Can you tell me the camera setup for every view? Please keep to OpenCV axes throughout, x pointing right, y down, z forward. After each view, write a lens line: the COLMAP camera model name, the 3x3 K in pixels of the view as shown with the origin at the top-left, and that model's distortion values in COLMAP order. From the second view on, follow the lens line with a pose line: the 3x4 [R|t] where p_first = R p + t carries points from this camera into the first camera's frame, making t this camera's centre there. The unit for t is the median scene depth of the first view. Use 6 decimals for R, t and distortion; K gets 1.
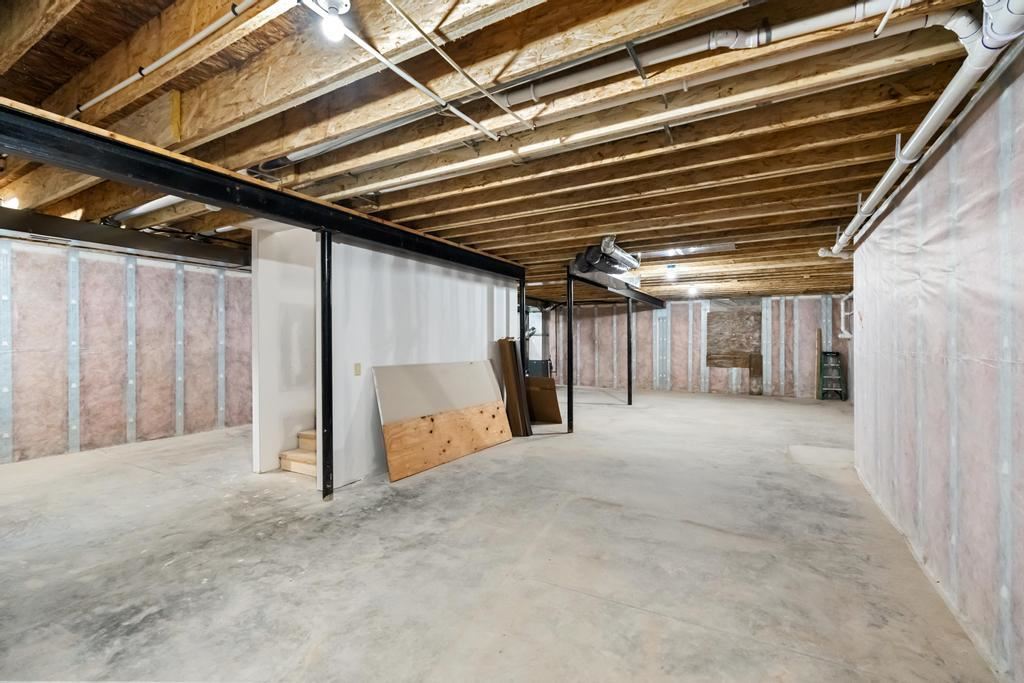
lens RADIAL K [[459.7, 0, 511.5], [0, 459.7, 342.4], [0, 0, 1]] dist [-0.000884, 0.001089]
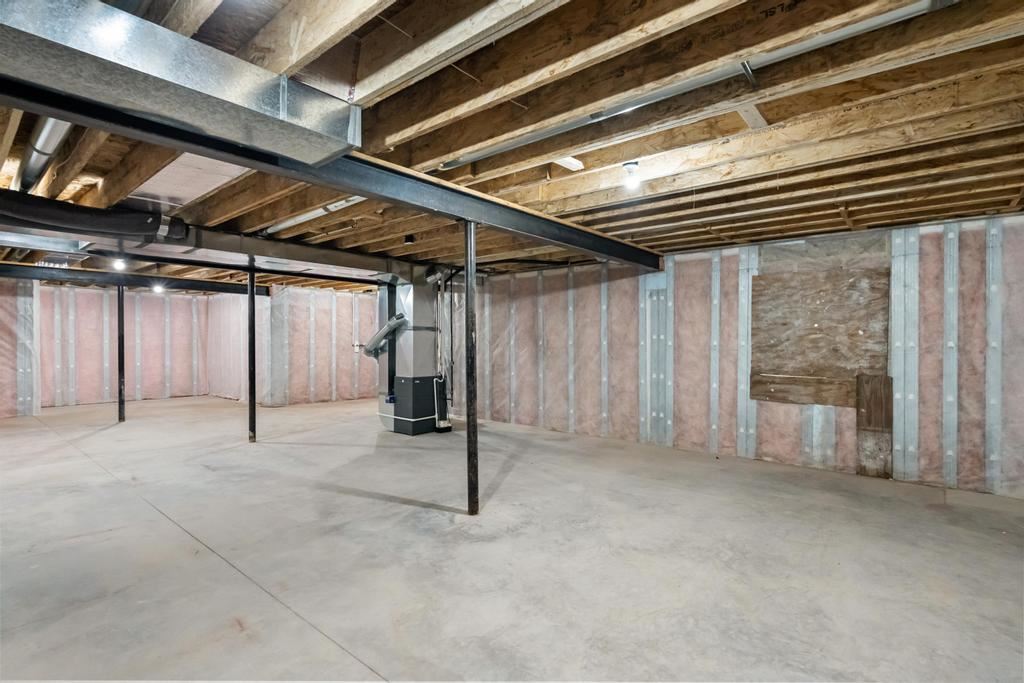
lens RADIAL K [[502.5, 0, 508.2], [0, 502.5, 342.4], [0, 0, 1]] dist [0.004077, -0.000097]
pose [[0.983107, 0.002944, -0.183007, 0.287360], [-0.002823, 0.999996, 0.000920, -0.001627], [0.183009, -0.000387, 0.983111, 0.491745]]
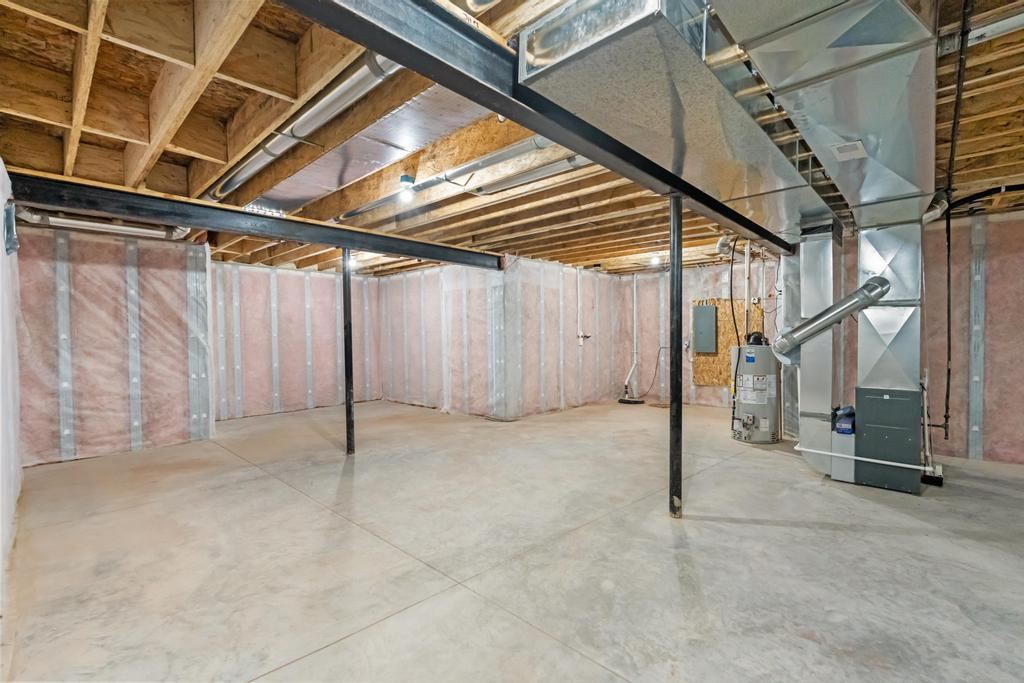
lens RADIAL K [[459.7, 0, 516.6], [0, 459.7, 343.1], [0, 0, 1]] dist [-0.000884, 0.001089]
pose [[0.974101, -0.003176, -0.226089, -0.105923], [0.007781, 0.999780, 0.019483, 0.001378], [0.225977, -0.020737, 0.973912, 0.695738]]
